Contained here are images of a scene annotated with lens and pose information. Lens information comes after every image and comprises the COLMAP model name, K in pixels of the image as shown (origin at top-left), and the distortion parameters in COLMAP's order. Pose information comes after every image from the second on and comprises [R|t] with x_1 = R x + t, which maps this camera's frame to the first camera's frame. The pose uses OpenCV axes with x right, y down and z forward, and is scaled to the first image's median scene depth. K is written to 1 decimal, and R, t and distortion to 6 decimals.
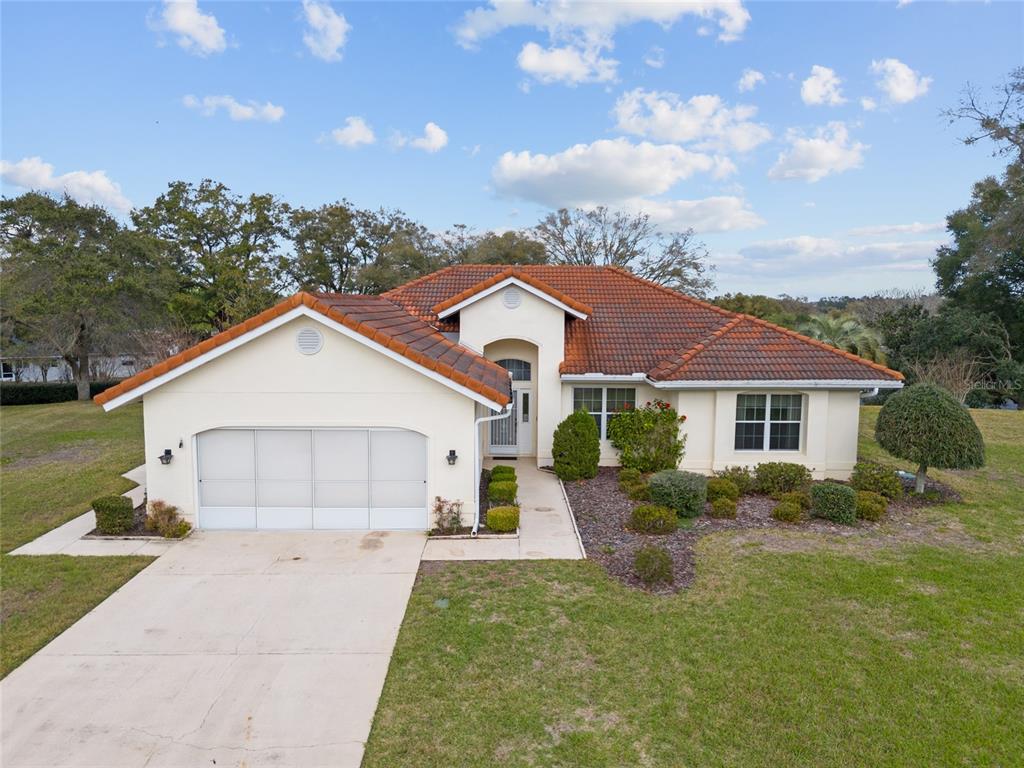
lens RADIAL K [[751.6, 0, 512.0], [0, 751.6, 384.0], [0, 0, 1]] dist [0.067707, -0.068210]
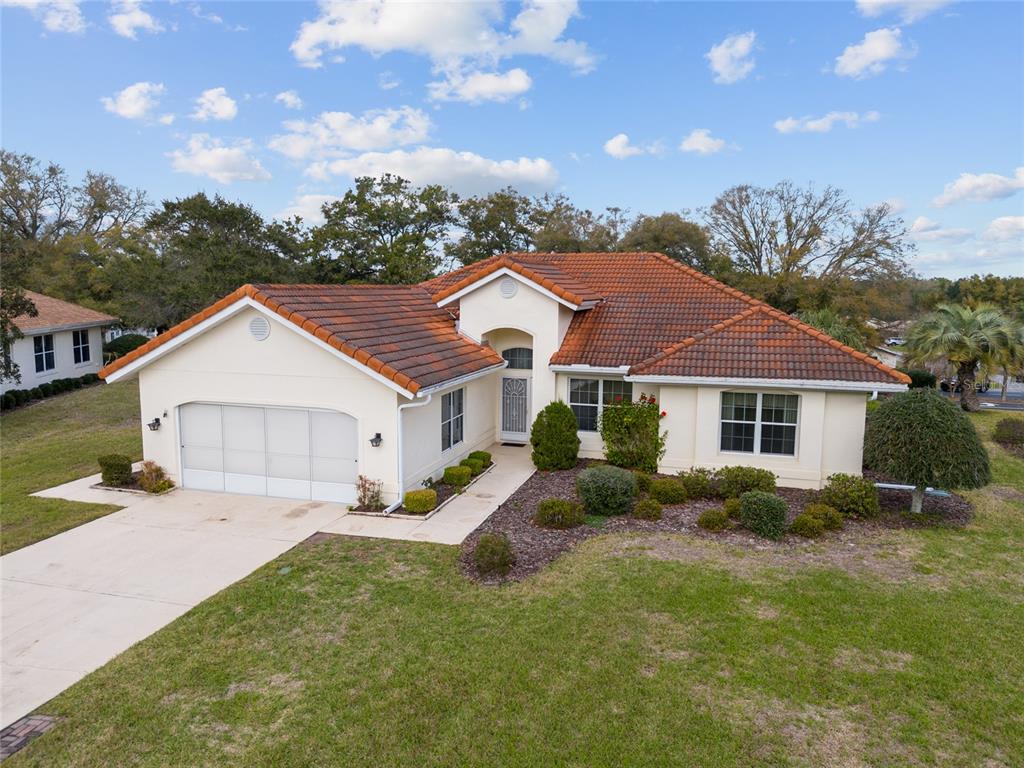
lens RADIAL K [[751.6, 0, 512.0], [0, 751.6, 384.0], [0, 0, 1]] dist [0.067707, -0.068210]
pose [[0.956968, 0.039794, -0.287452, 0.402151], [-0.033113, 0.999057, 0.028067, -0.017609], [0.288298, -0.017340, 0.957384, 0.032093]]
